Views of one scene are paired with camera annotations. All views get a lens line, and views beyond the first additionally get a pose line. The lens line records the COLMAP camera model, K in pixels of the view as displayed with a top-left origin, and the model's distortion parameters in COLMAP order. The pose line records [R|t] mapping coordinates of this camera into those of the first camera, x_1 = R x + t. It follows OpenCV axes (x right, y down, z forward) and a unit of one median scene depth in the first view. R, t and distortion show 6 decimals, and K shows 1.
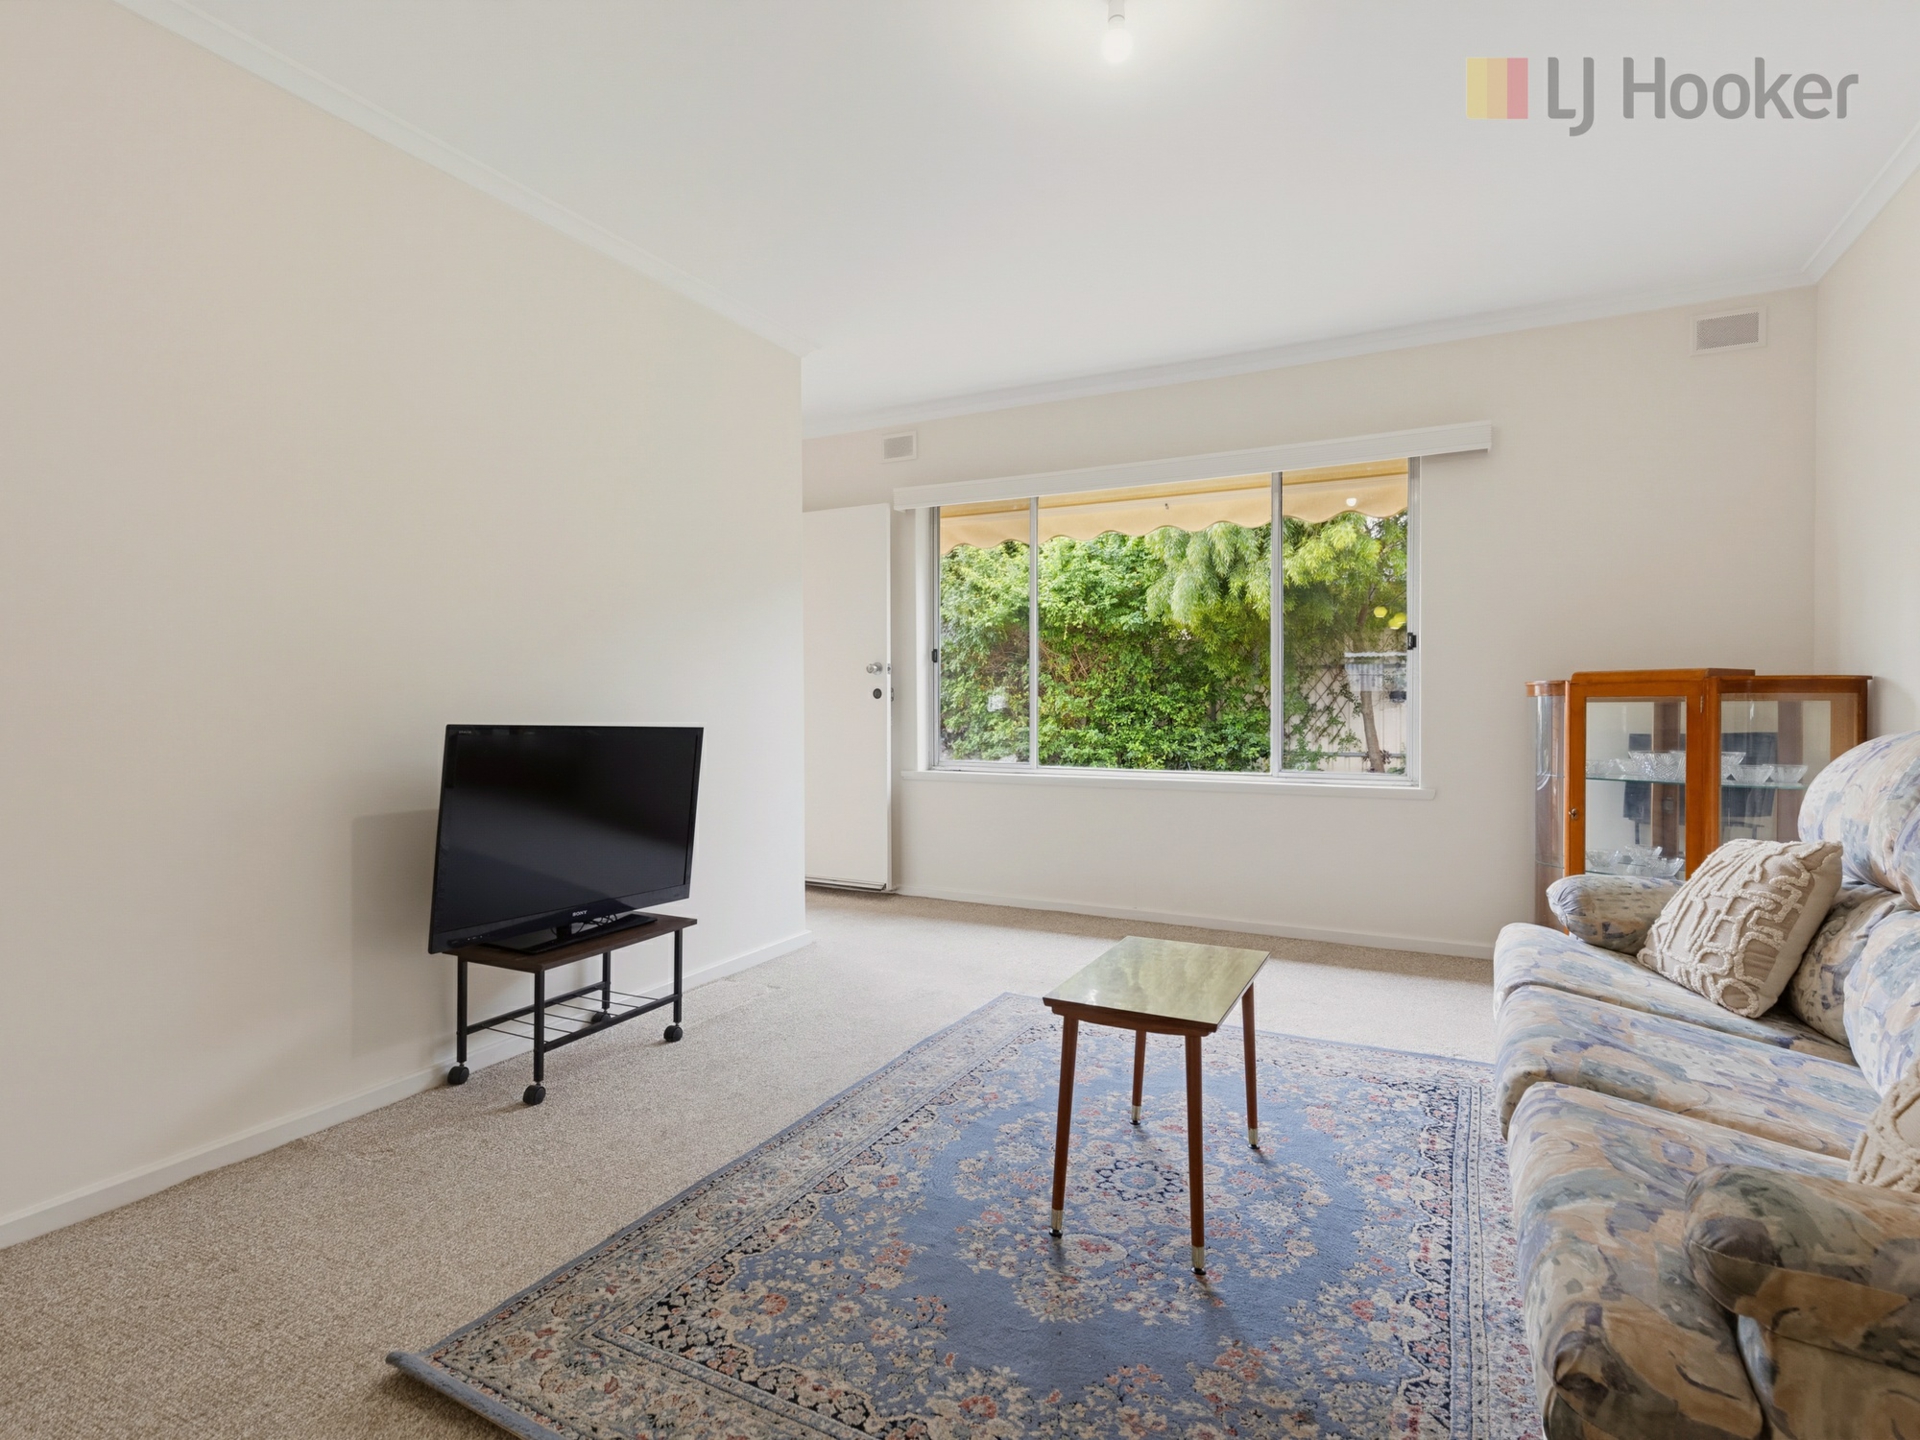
lens RADIAL K [[972.6, 0, 959.1], [0, 972.6, 708.1], [0, 0, 1]] dist [0.005809, -0.000217]
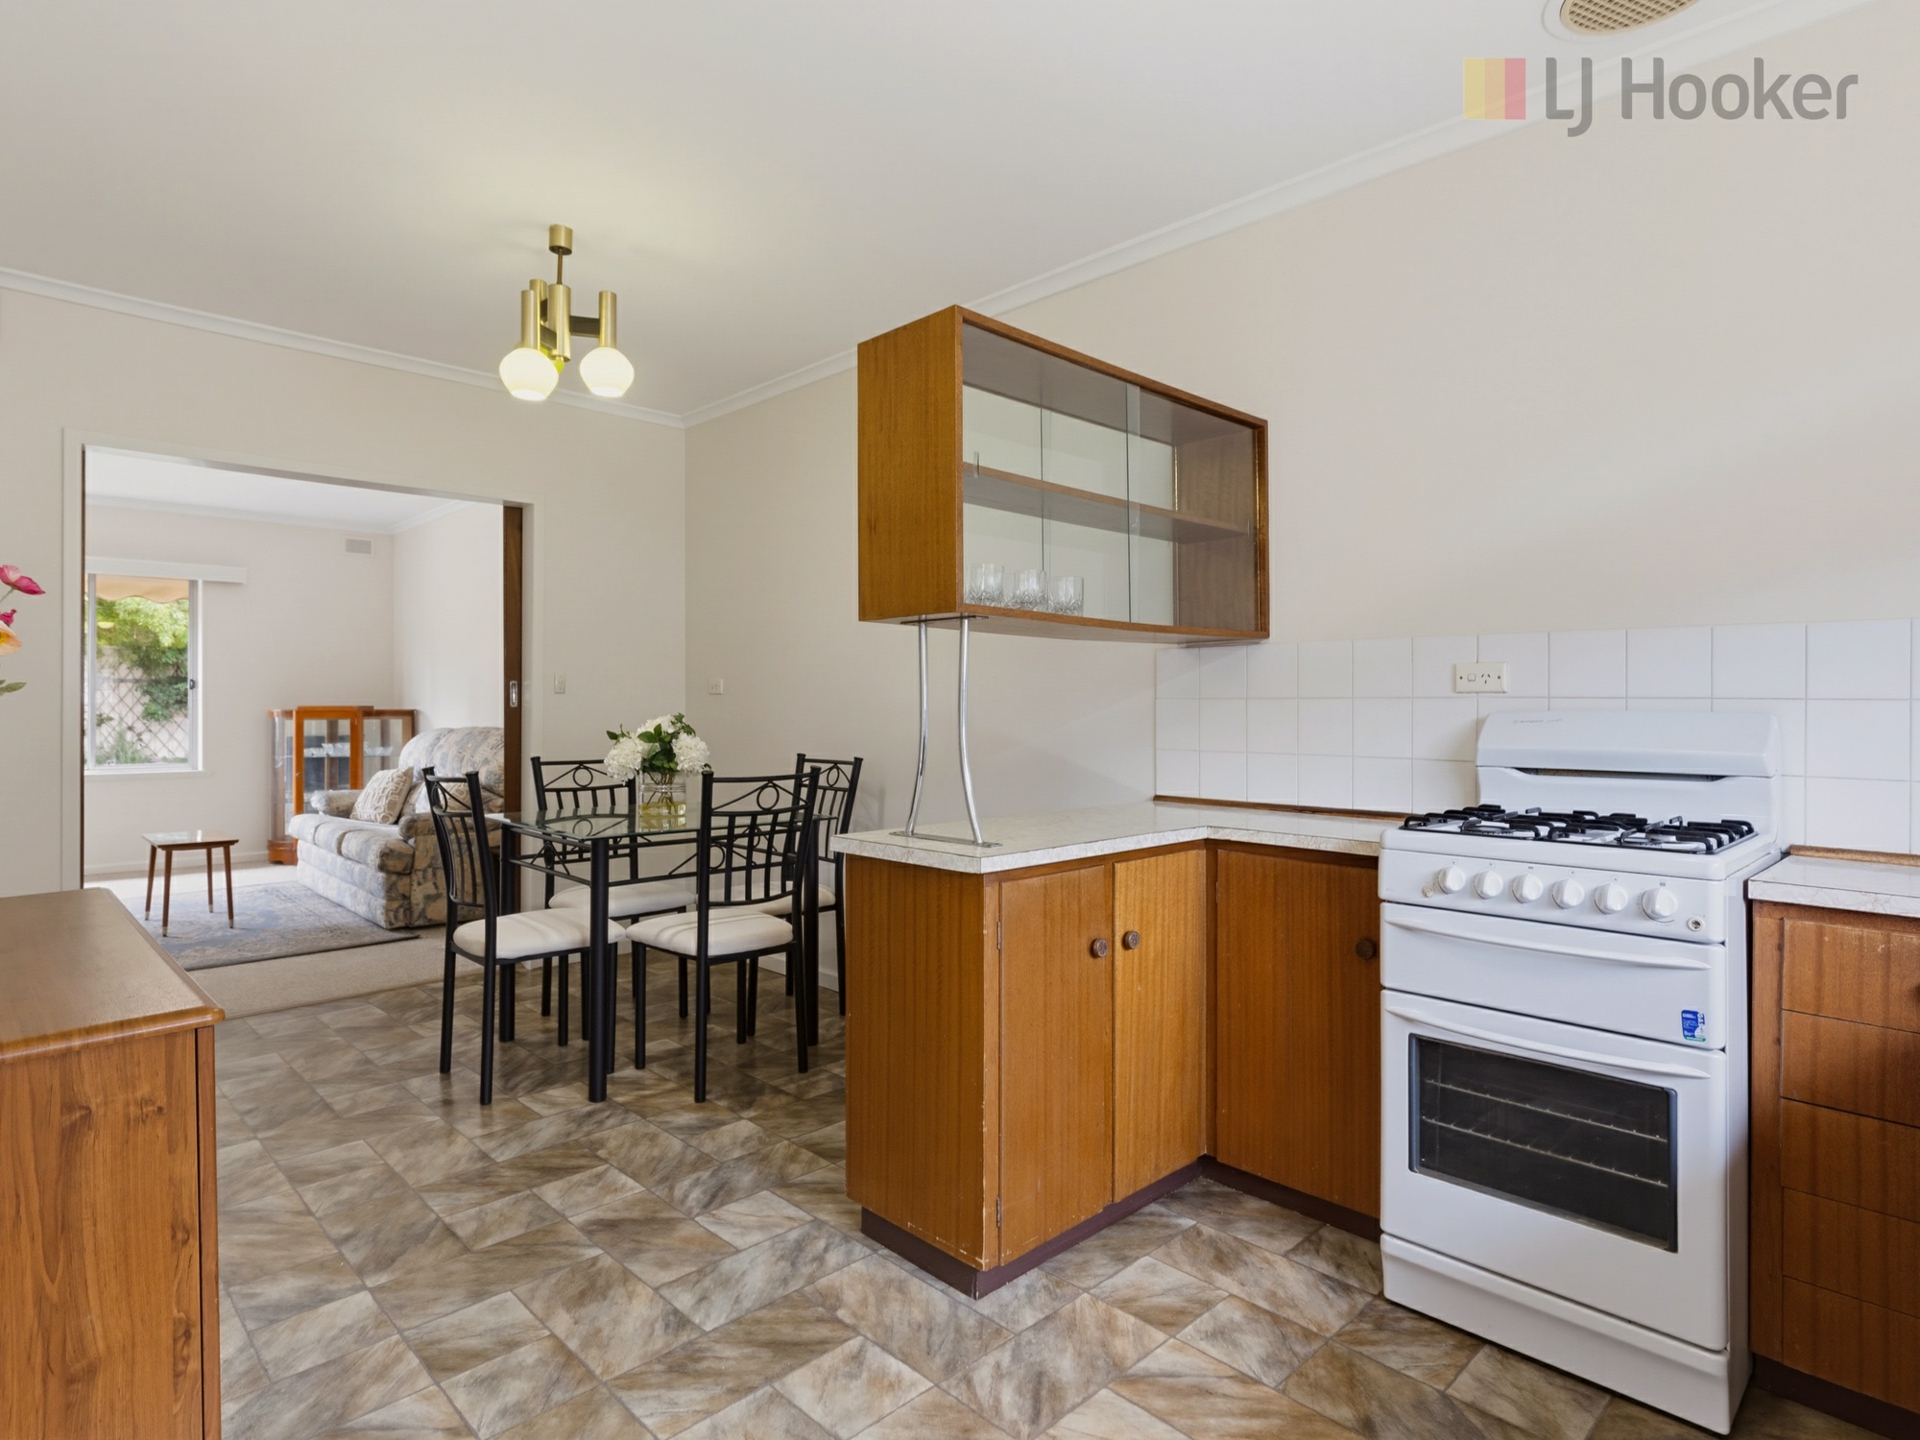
lens RADIAL K [[1036.1, 0, 958.8], [0, 1036.1, 711.2], [0, 0, 1]] dist [-0.003119, -0.000092]
pose [[0.311444, -0.002123, 0.950262, -1.154175], [0.006132, 0.999981, 0.000225, -0.020789], [-0.950245, 0.005757, 0.311452, -1.148572]]
